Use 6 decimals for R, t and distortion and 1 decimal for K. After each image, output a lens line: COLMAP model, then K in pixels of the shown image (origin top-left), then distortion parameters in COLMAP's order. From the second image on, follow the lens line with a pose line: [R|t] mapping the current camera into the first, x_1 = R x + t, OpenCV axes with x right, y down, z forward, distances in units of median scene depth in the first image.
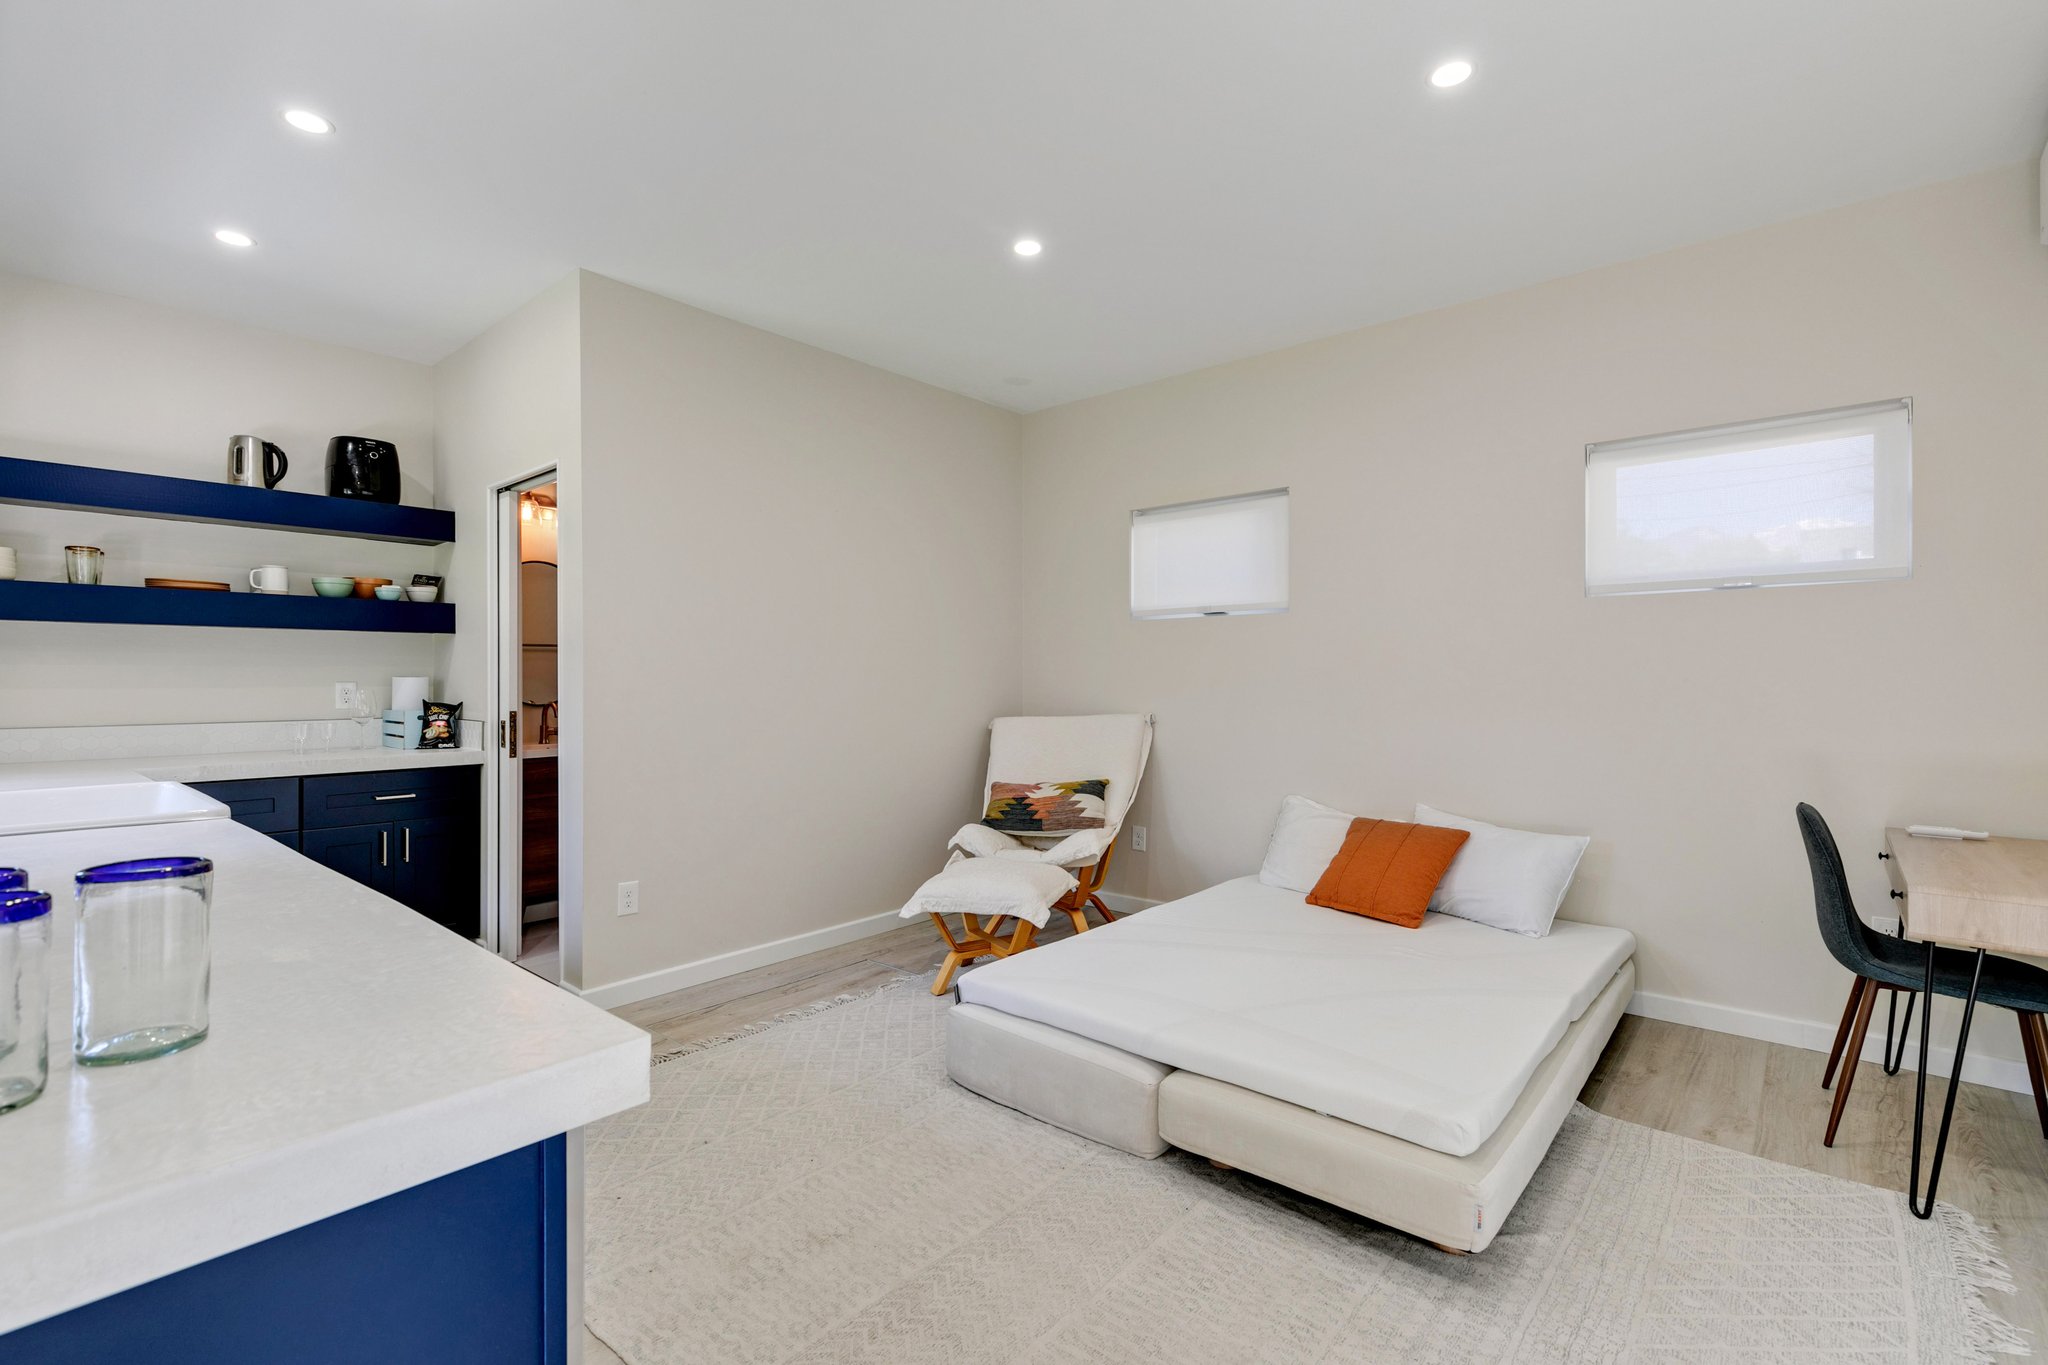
lens RADIAL K [[920.1, 0, 1023.0], [0, 920.1, 683.6], [0, 0, 1]] dist [0.007432, -0.001200]
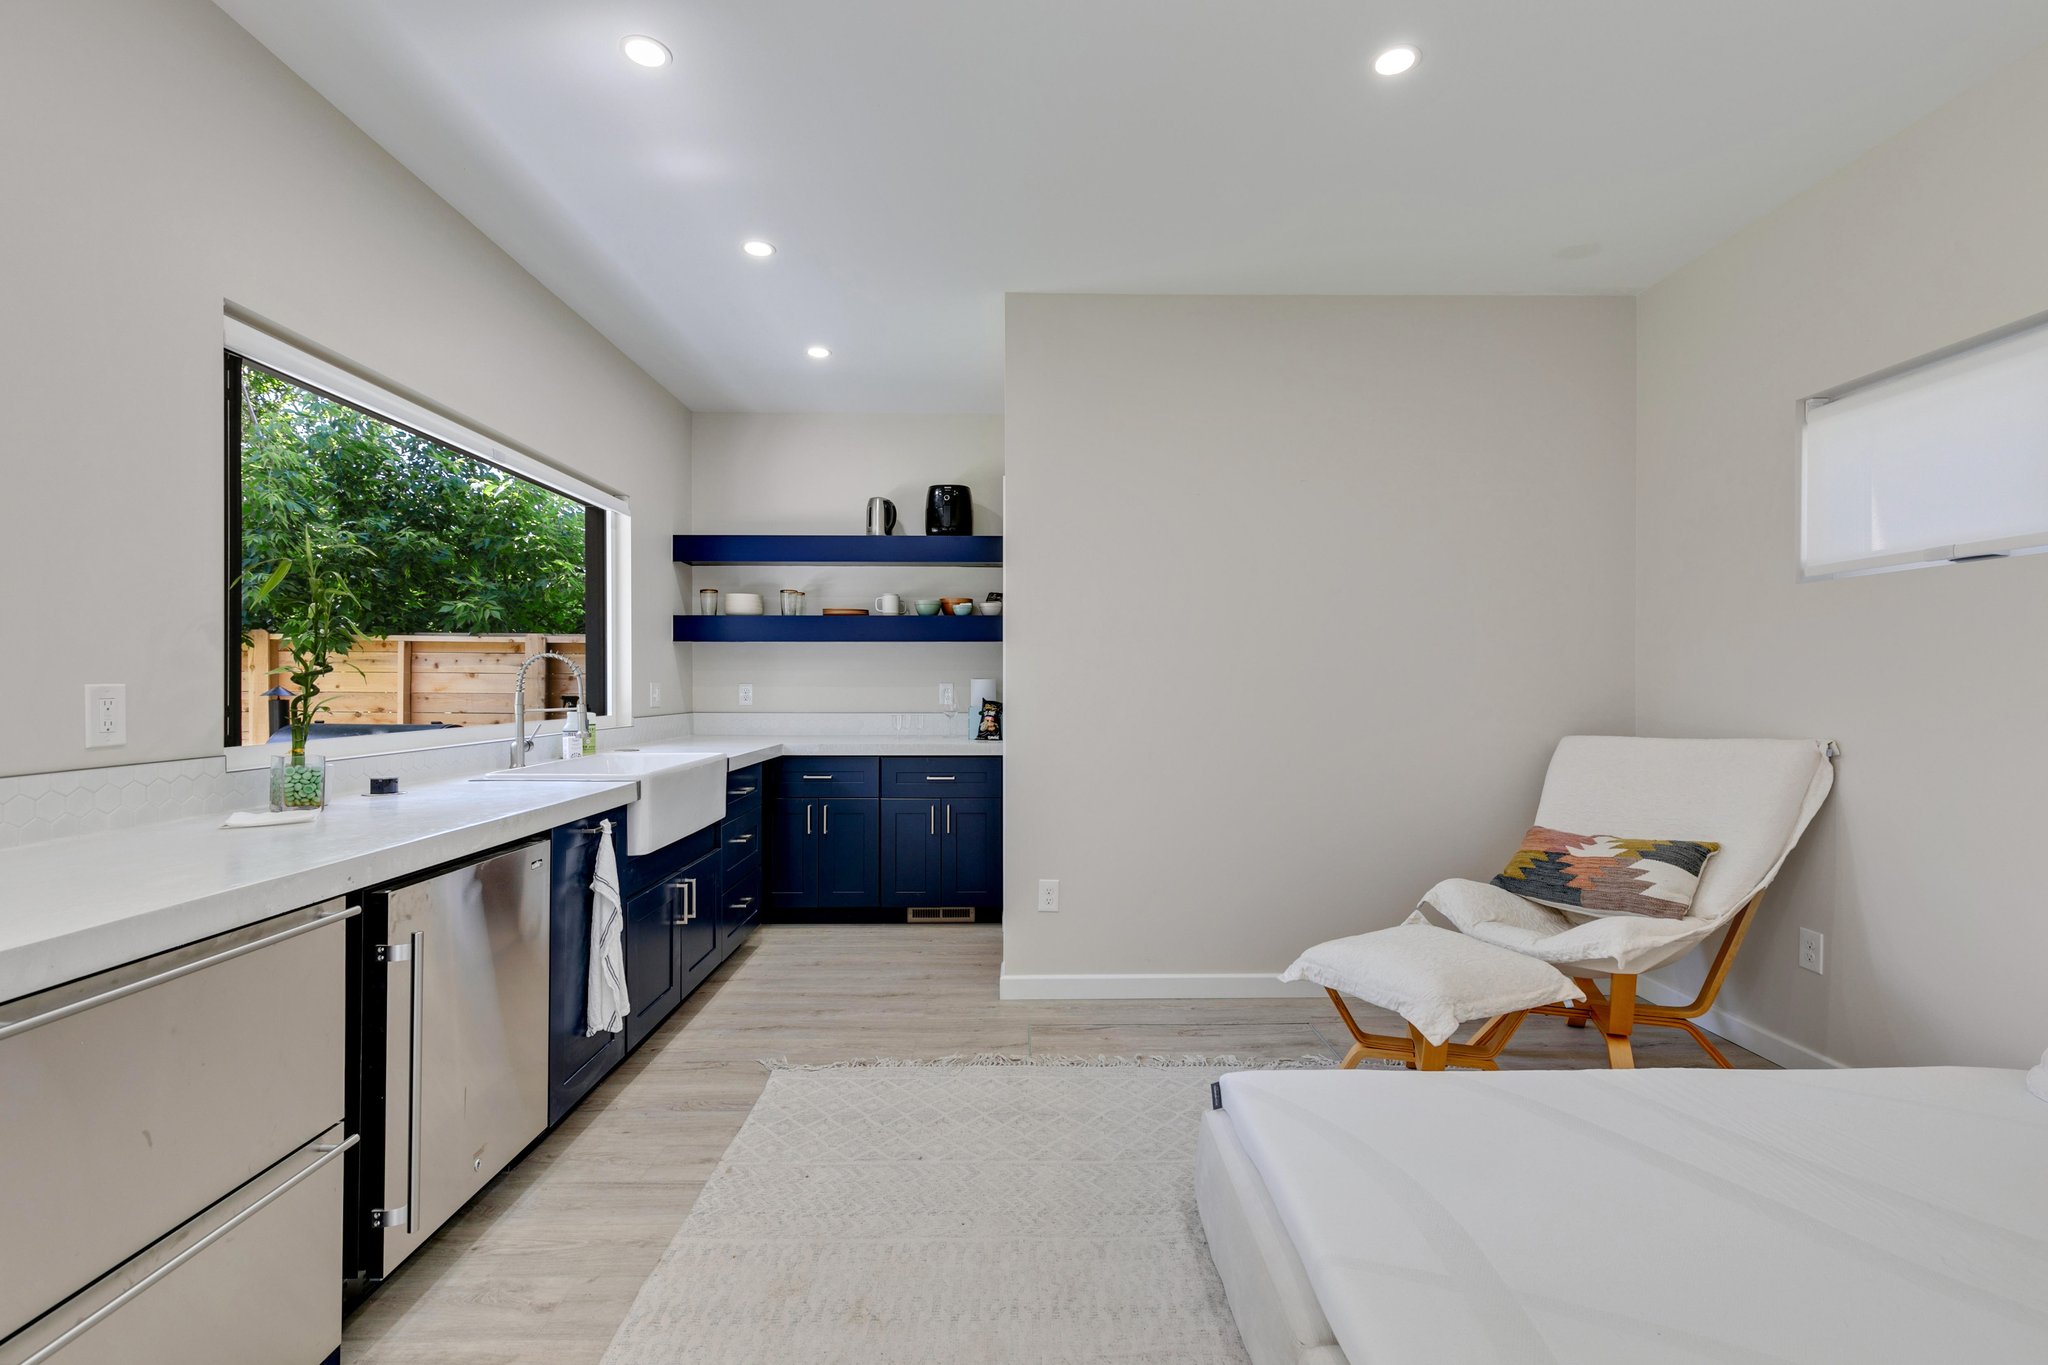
lens RADIAL K [[920.1, 0, 1023.1], [0, 920.1, 682.7], [0, 0, 1]] dist [0.007432, -0.001200]
pose [[0.665137, 0.002252, -0.746718, 0.272186], [-0.005472, 0.999983, -0.001858, -0.000280], [0.746701, 0.005322, 0.665138, 0.262657]]
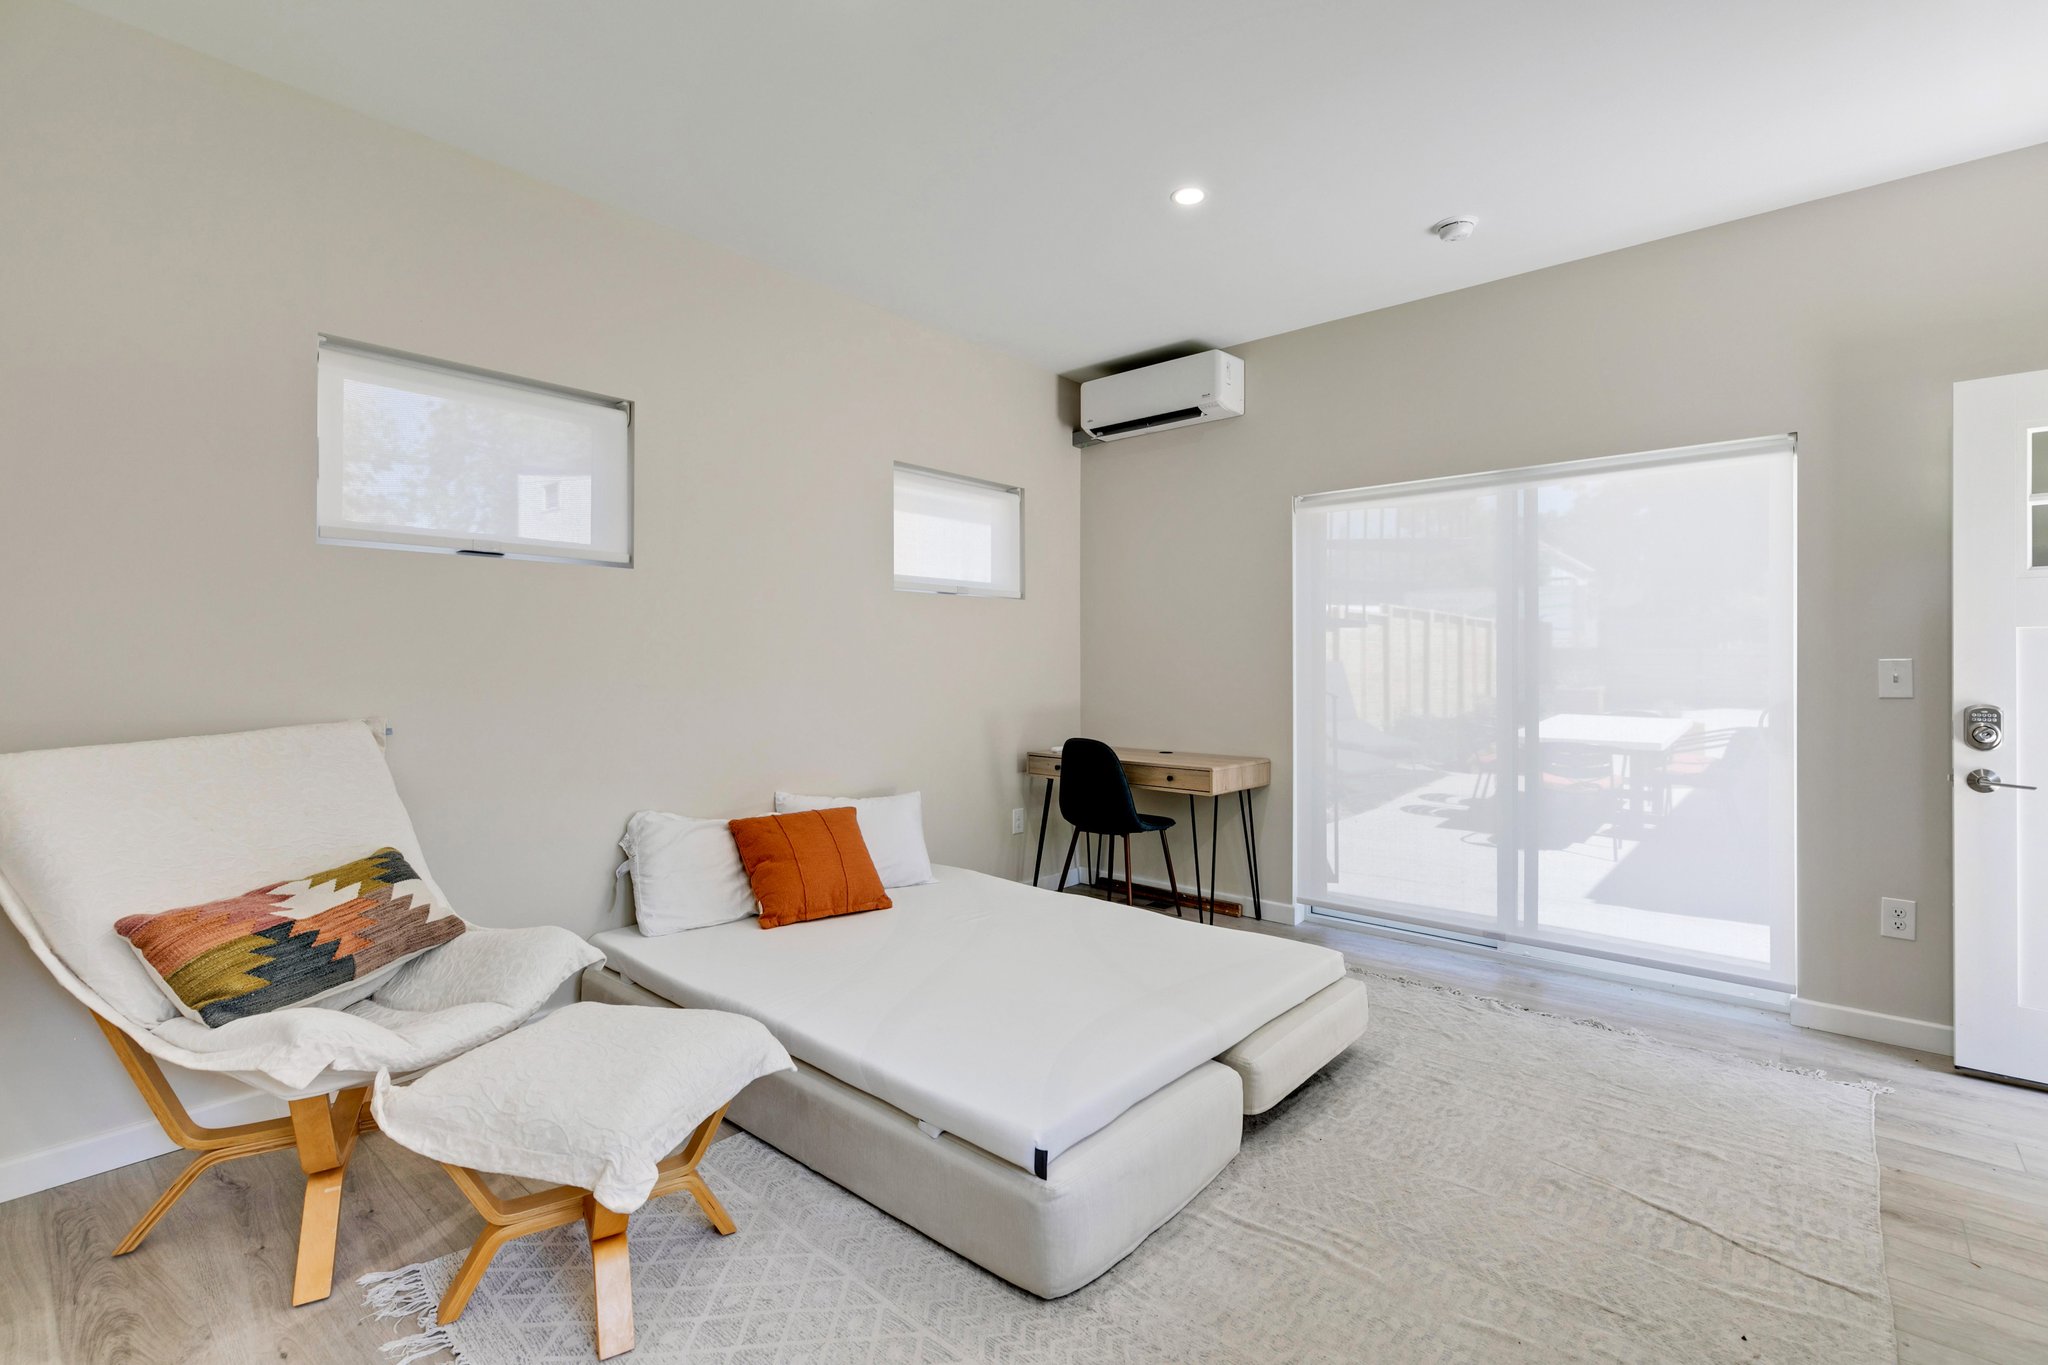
lens RADIAL K [[920.1, 0, 1019.6], [0, 920.1, 671.2], [0, 0, 1]] dist [0.007432, -0.001200]
pose [[-0.001243, -0.007093, 0.999974, -0.480576], [0.000572, 0.999975, 0.007094, 0.000389], [-0.999999, 0.000581, -0.001239, 0.710952]]
